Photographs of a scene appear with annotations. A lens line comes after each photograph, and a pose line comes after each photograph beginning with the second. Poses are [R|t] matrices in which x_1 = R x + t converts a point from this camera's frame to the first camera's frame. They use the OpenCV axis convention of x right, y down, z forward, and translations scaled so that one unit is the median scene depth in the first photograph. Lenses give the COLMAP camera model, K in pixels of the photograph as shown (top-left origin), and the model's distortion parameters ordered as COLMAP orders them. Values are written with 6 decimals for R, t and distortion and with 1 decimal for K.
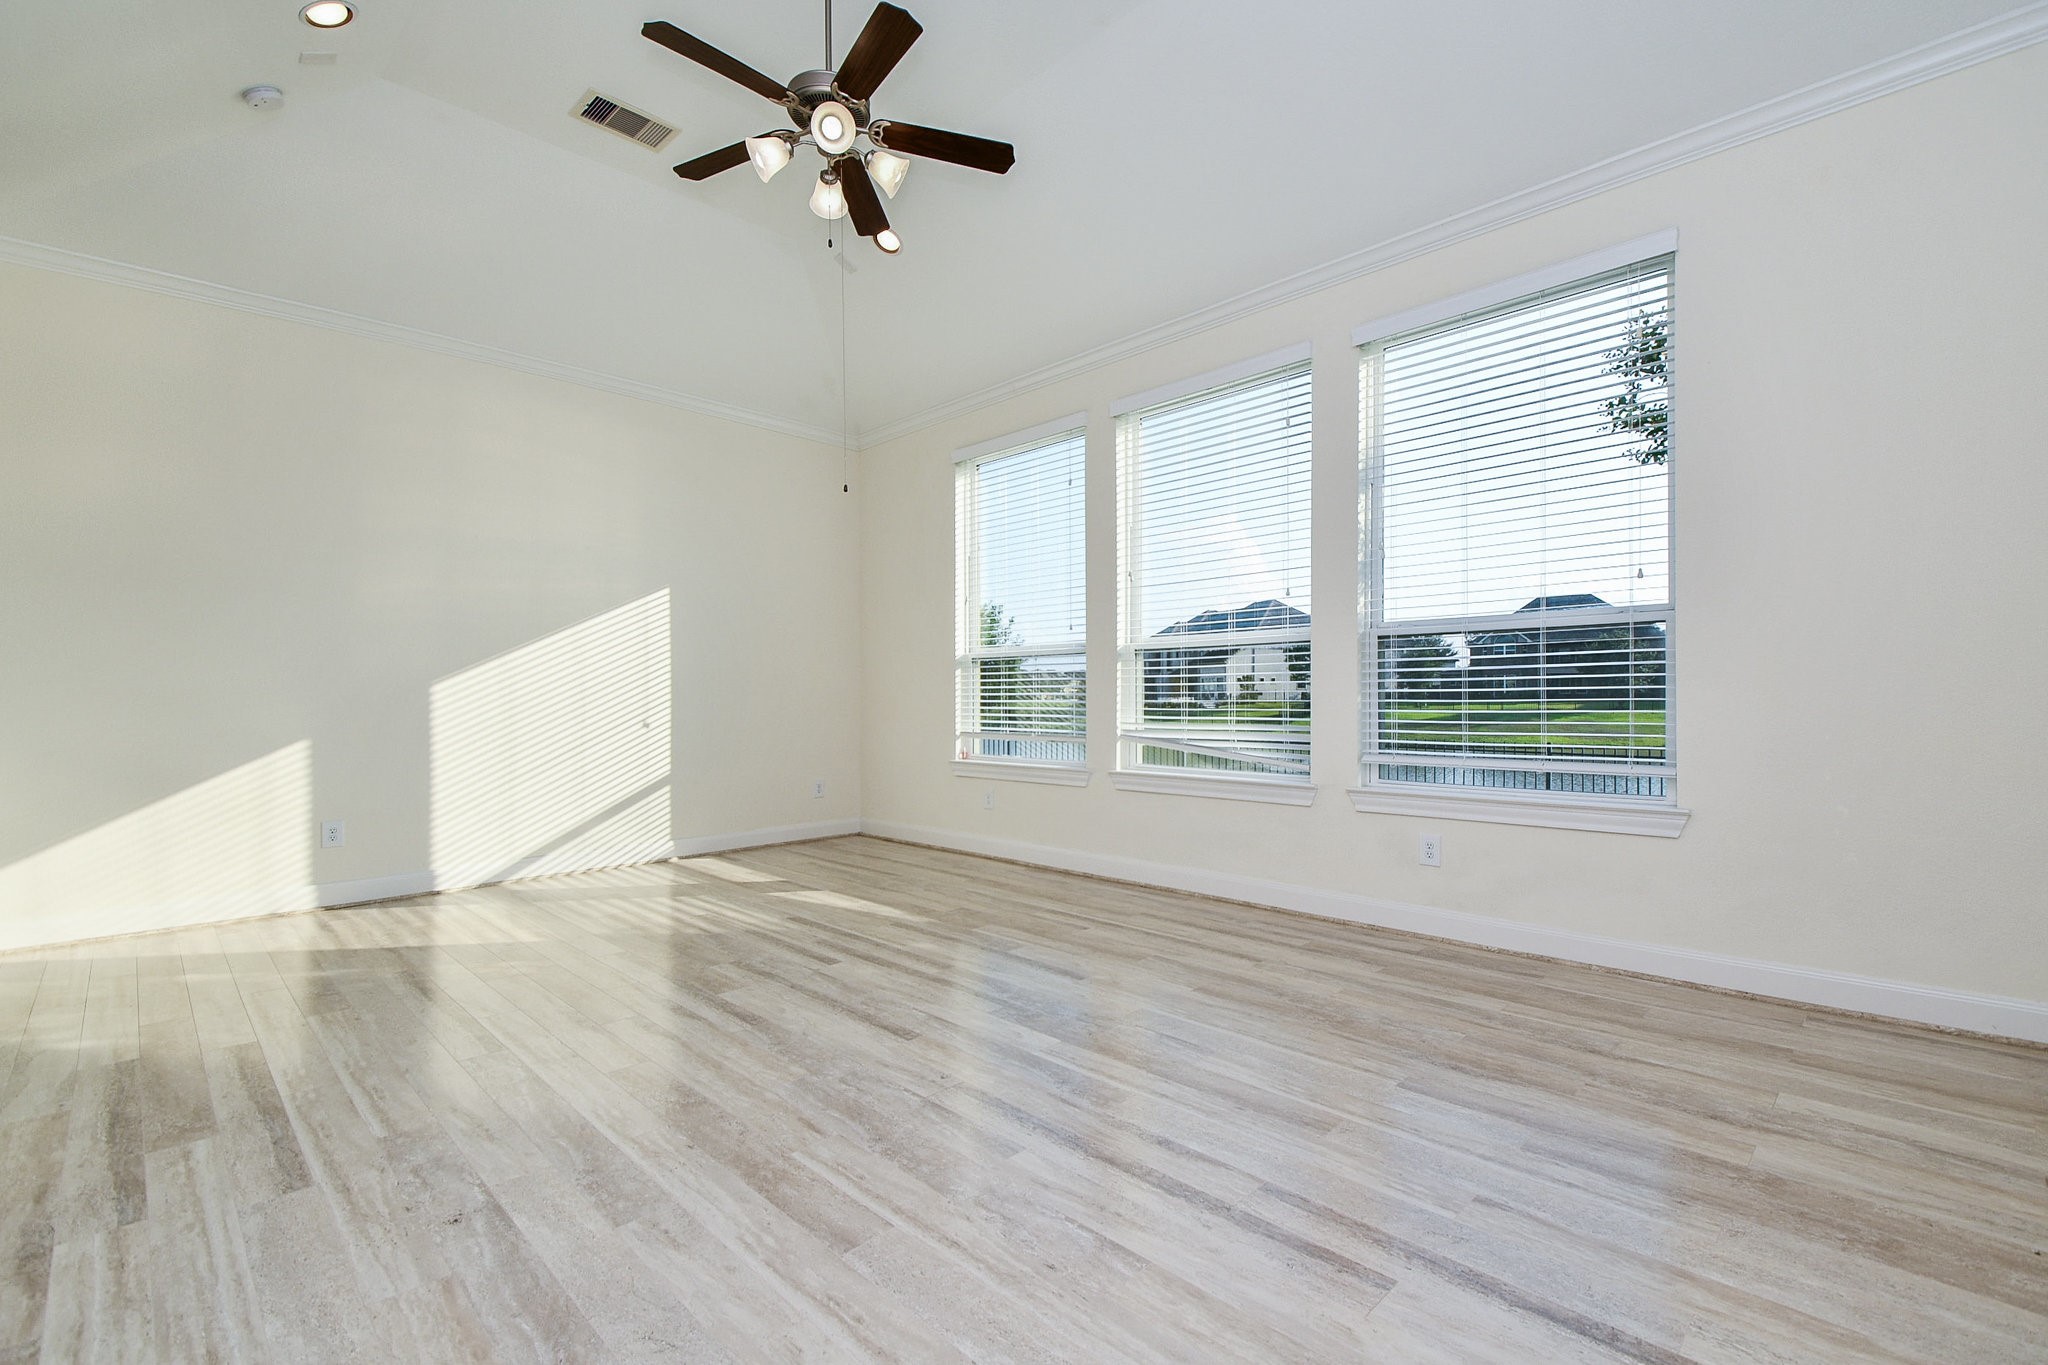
lens RADIAL K [[922.3, 0, 1020.5], [0, 922.3, 688.3], [0, 0, 1]] dist [-0.001623, -0.003647]
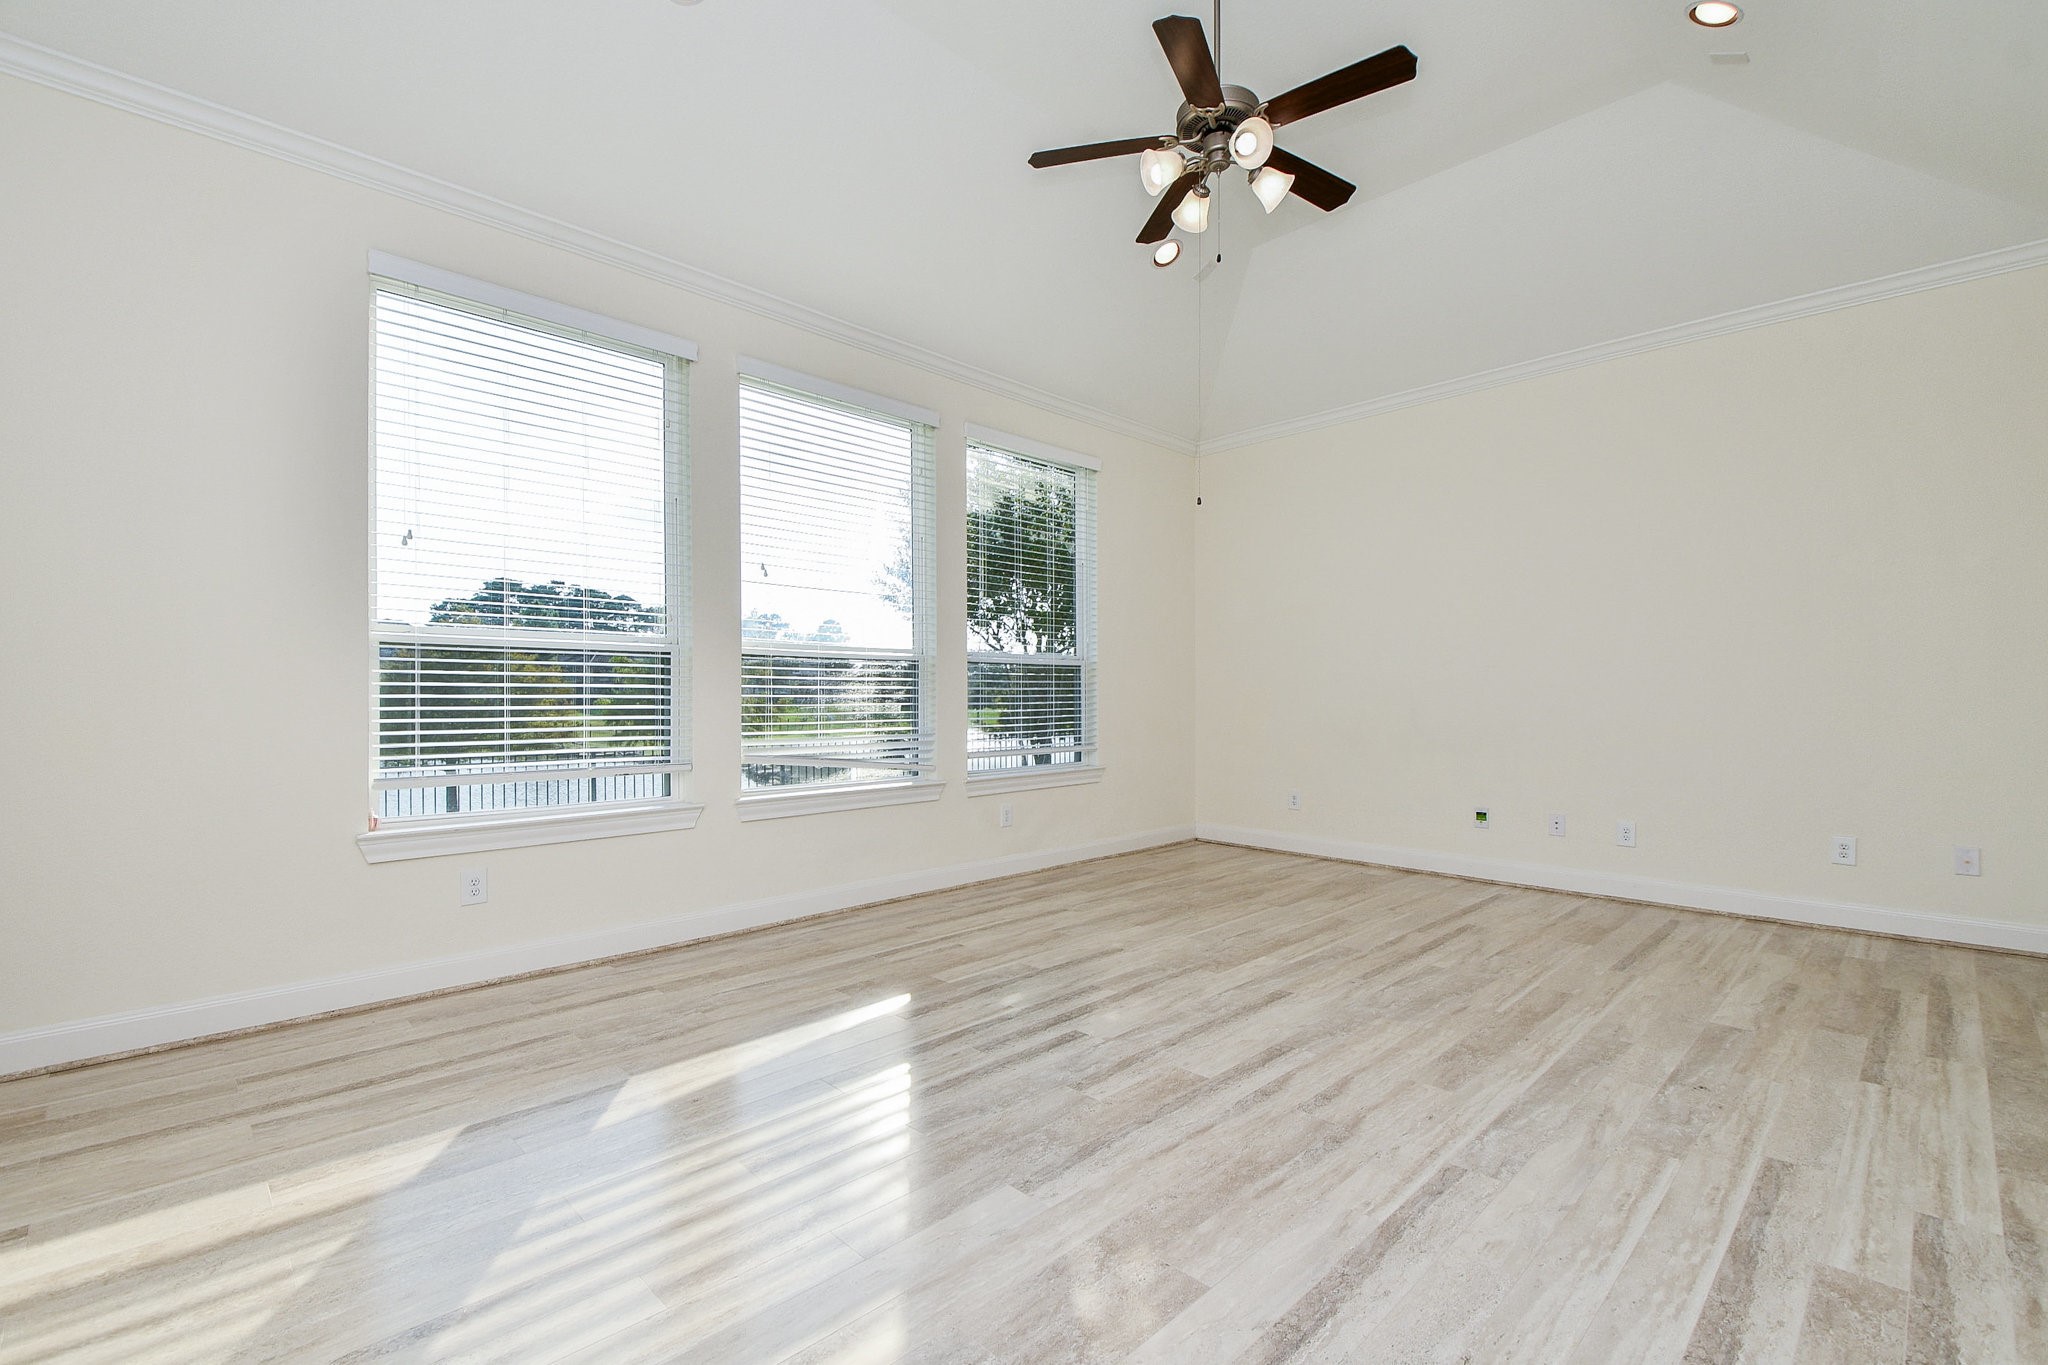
lens RADIAL K [[922.3, 0, 1036.0], [0, 922.3, 697.5], [0, 0, 1]] dist [-0.001623, -0.003647]
pose [[-0.012791, -0.001606, 0.999917, -1.221739], [-0.002514, 0.999996, 0.001574, -0.008367], [-0.999915, -0.002493, -0.012795, 1.241914]]
